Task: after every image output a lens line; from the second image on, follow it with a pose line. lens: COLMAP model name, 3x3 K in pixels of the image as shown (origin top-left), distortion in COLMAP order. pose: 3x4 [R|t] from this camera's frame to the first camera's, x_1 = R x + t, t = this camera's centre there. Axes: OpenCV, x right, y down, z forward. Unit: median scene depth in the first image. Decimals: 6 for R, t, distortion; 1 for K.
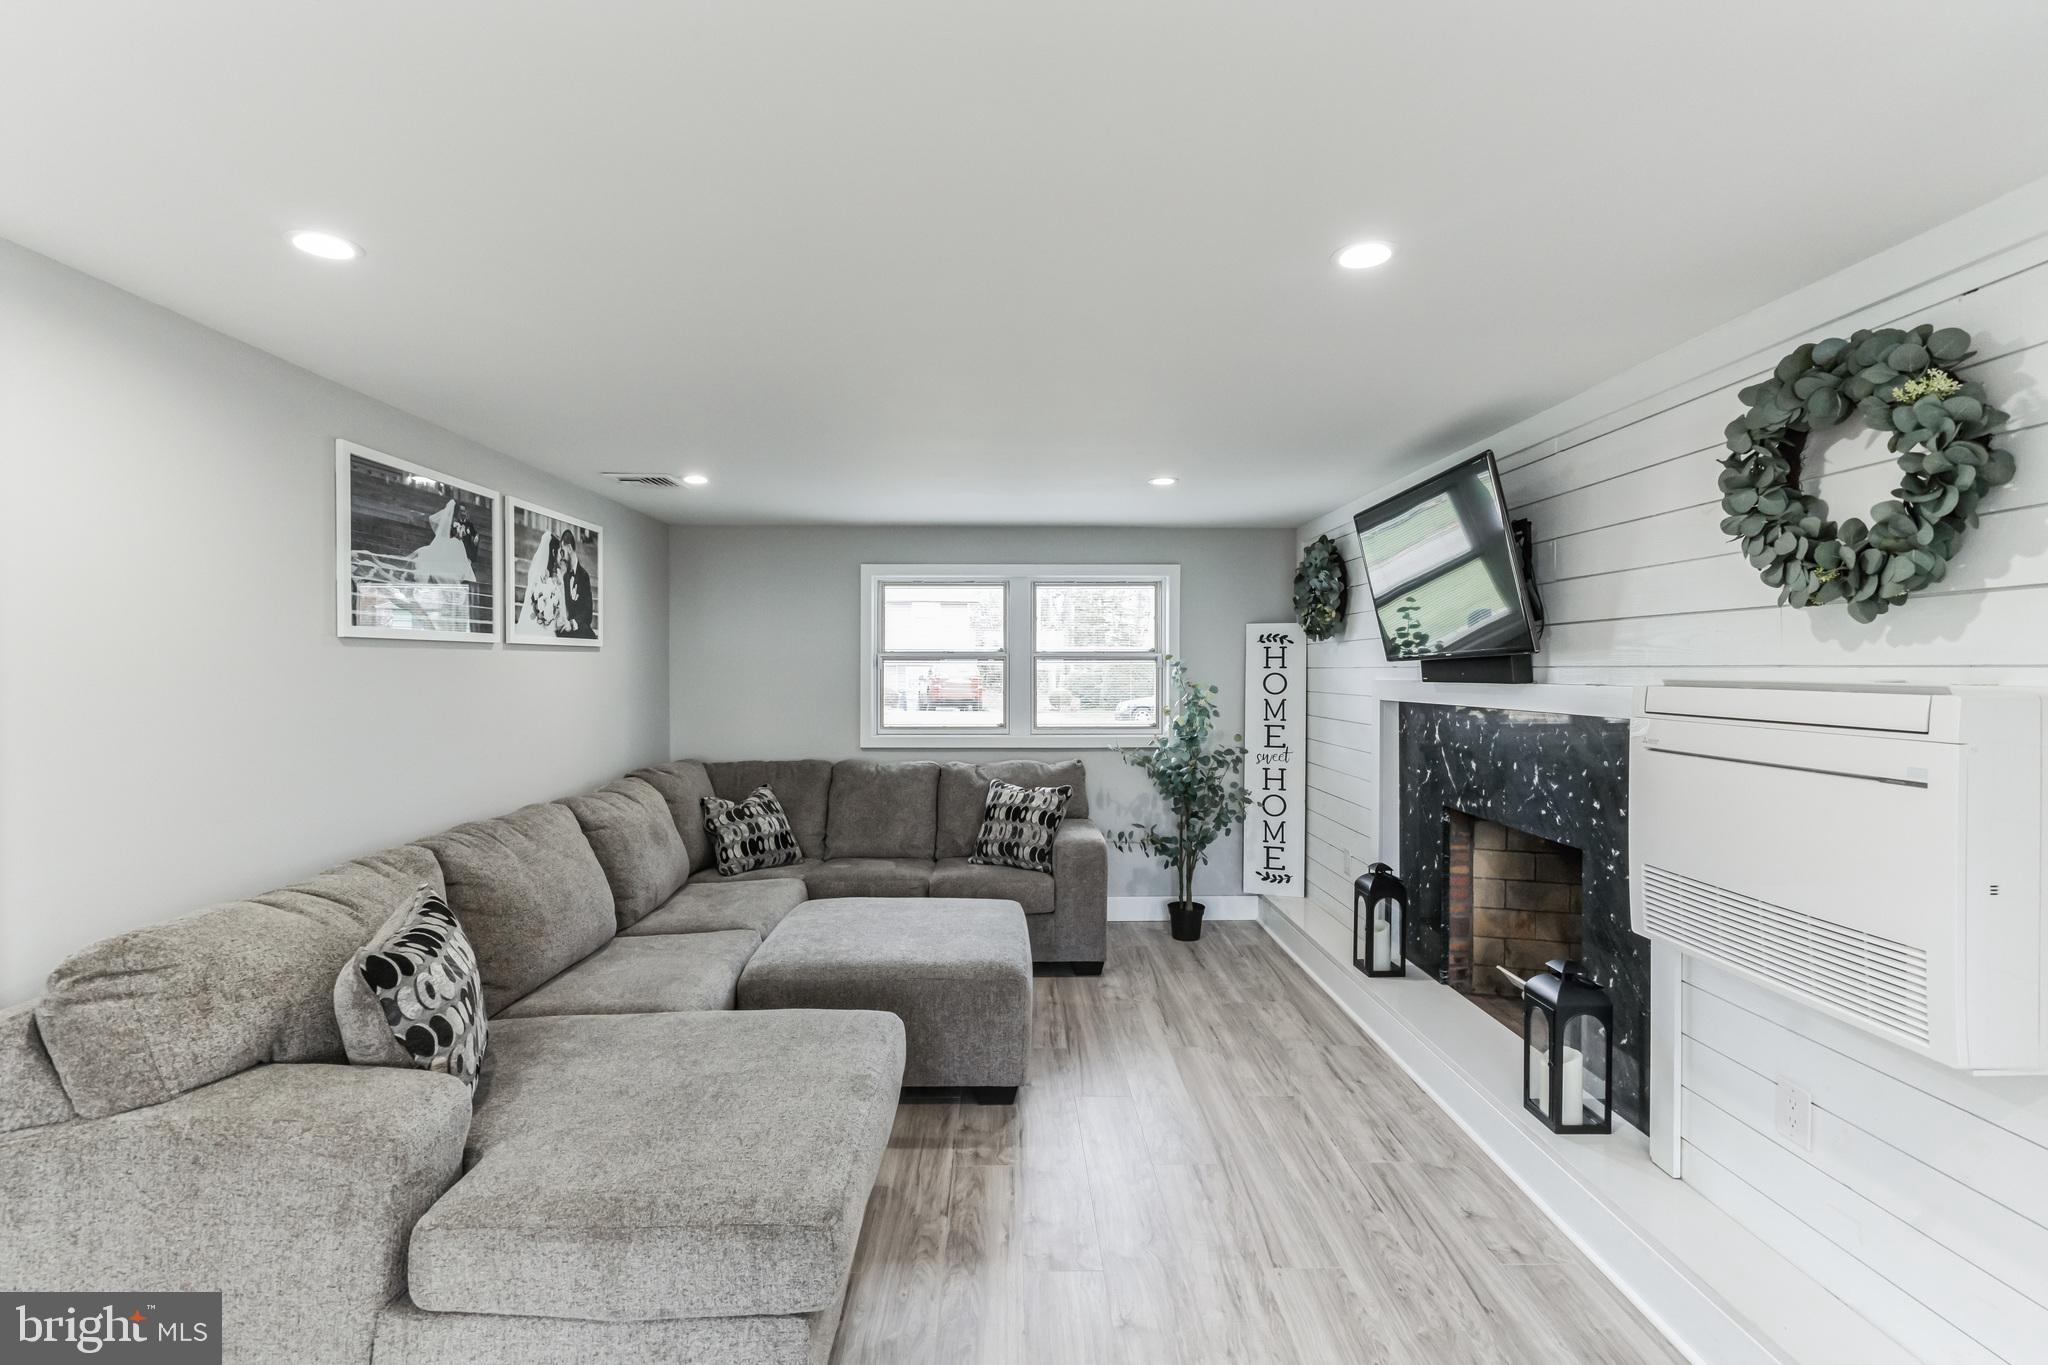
lens RADIAL K [[916.0, 0, 1017.2], [0, 916.0, 677.9], [0, 0, 1]] dist [-0.009116, 0.001109]
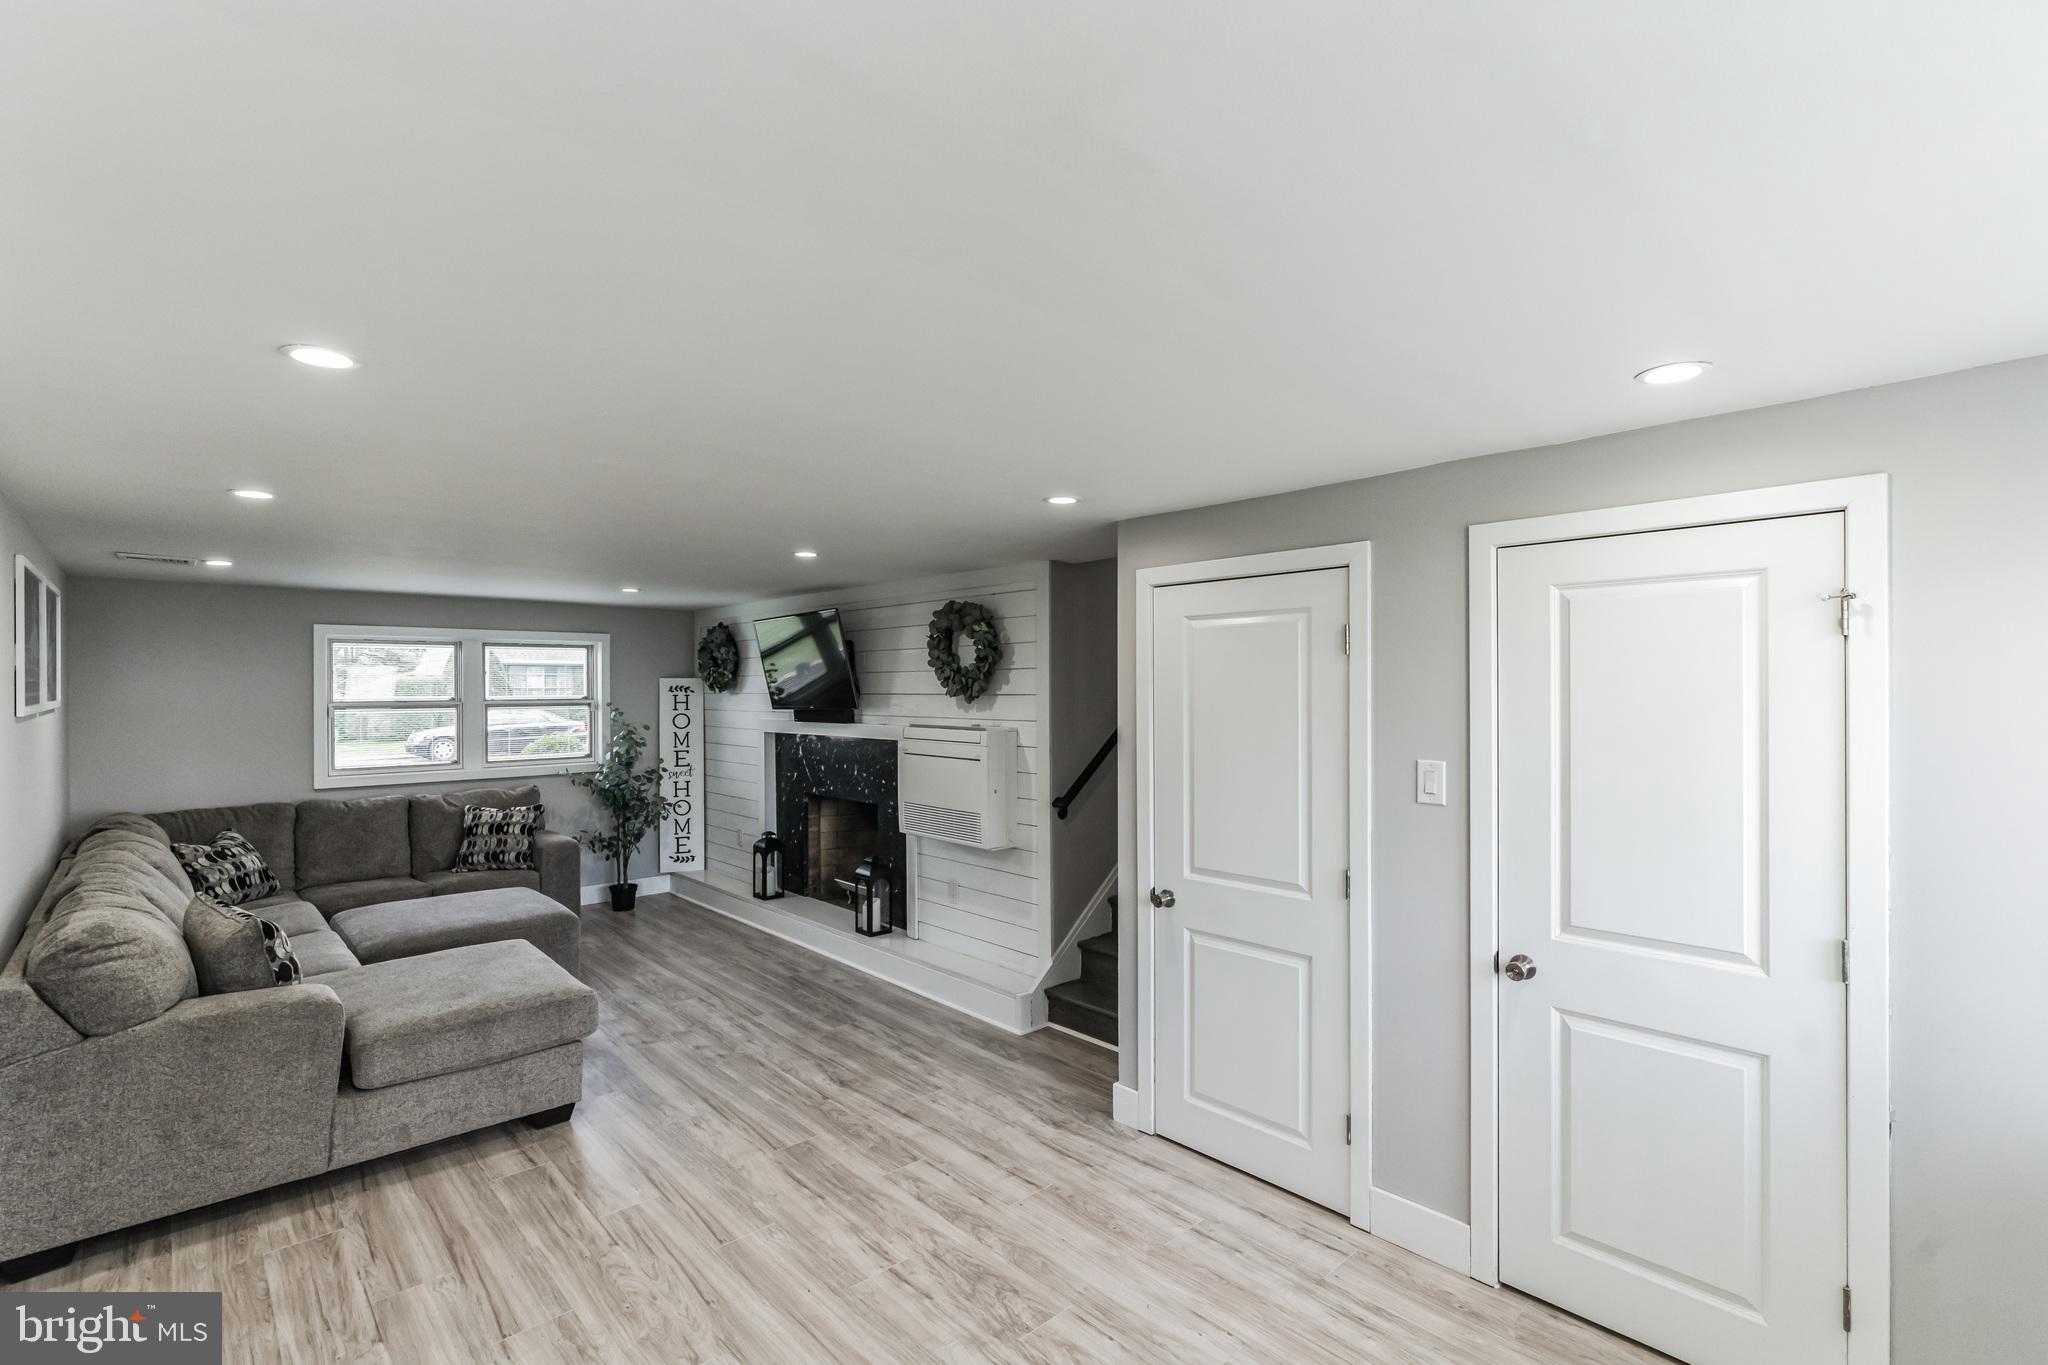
lens RADIAL K [[926.6, 0, 1015.1], [0, 926.6, 687.8], [0, 0, 1]] dist [-0.006732, 0.000610]
pose [[0.744625, -0.004447, 0.667468, -0.357172], [0.011466, 0.999915, -0.006129, -0.037866], [-0.667384, 0.012217, 0.744613, -0.503235]]
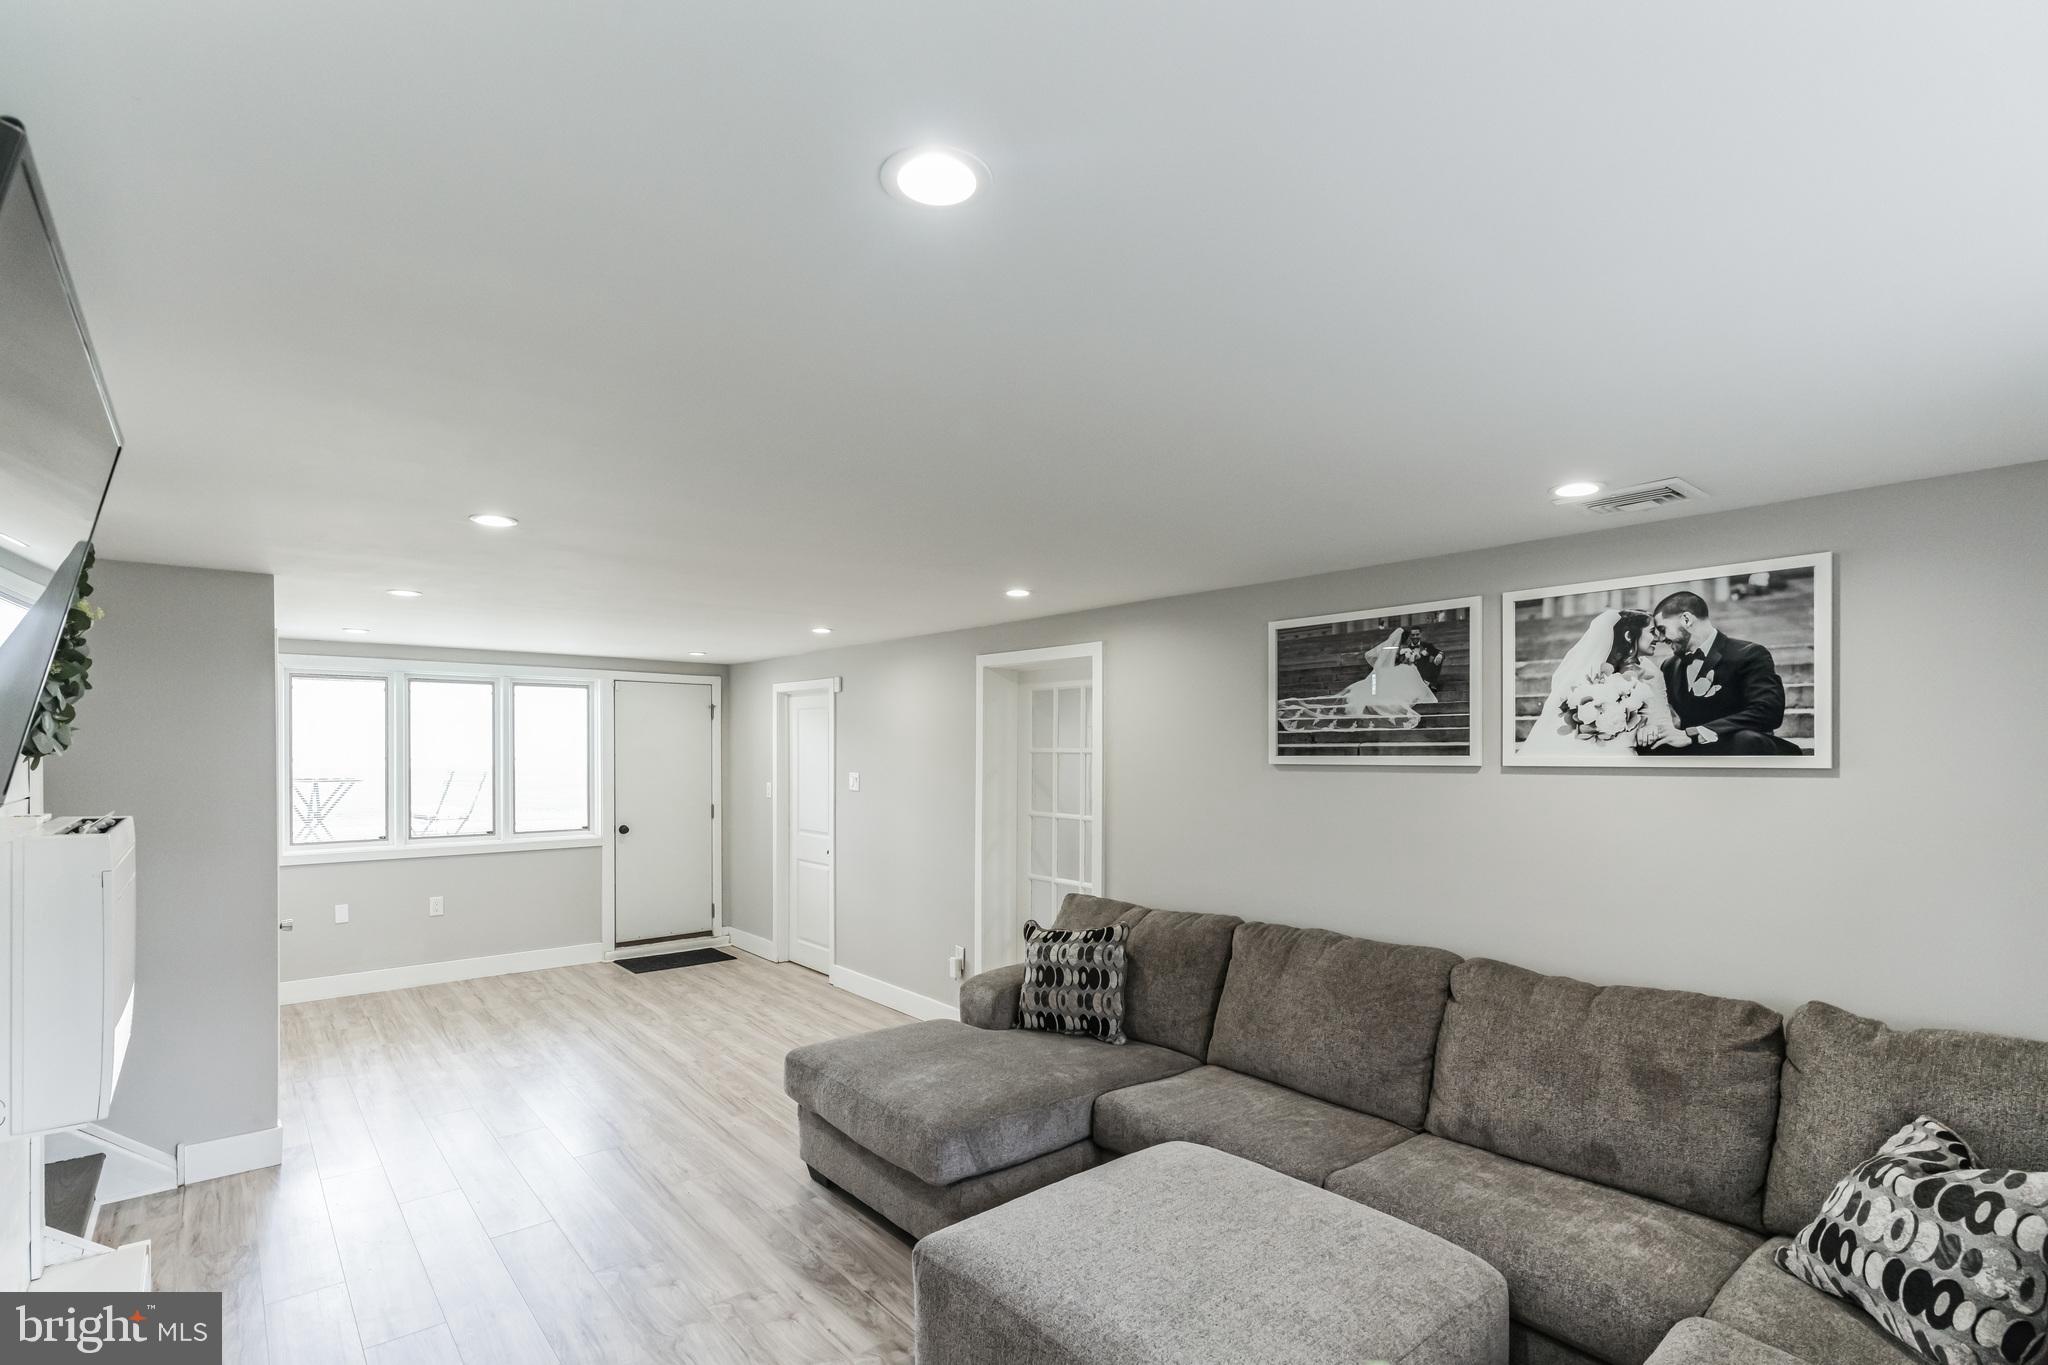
lens RADIAL K [[959.1, 0, 1009.1], [0, 959.1, 753.9], [0, 0, 1]] dist [-0.003407, -0.000109]
pose [[-0.775554, 0.000813, -0.631281, 0.305100], [-0.009467, 0.999872, 0.012919, -0.047120], [0.631210, 0.015996, -0.775447, 1.171235]]
